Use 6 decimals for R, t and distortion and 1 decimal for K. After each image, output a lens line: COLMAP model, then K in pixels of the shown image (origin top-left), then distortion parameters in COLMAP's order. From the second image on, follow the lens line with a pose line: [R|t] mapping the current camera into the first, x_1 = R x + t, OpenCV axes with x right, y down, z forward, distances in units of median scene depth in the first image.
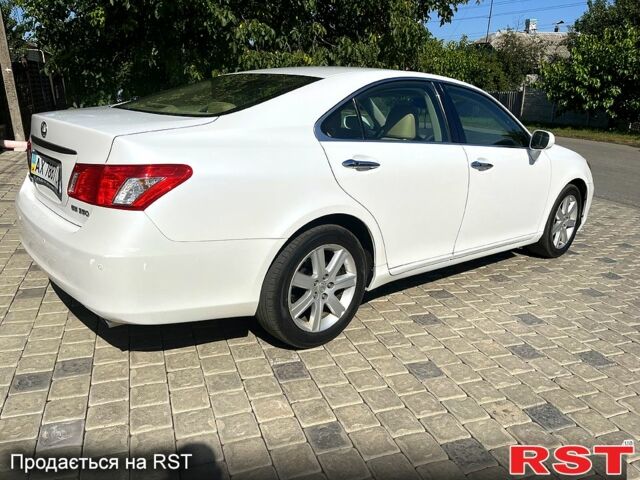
lens RADIAL K [[496.0, 0, 320.0], [0, 496.0, 240.0], [0, 0, 1]] dist [0.084932, -0.127883]
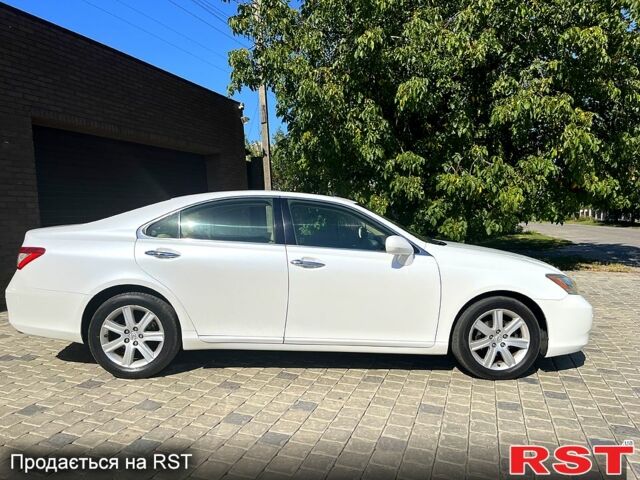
lens RADIAL K [[496.0, 0, 320.0], [0, 496.0, 240.0], [0, 0, 1]] dist [0.084932, -0.127883]
pose [[0.766035, 0.001407, -0.642797, 1.110093], [-0.153490, 0.971471, -0.180791, 0.002863], [0.624204, 0.237155, 0.744397, 0.145592]]
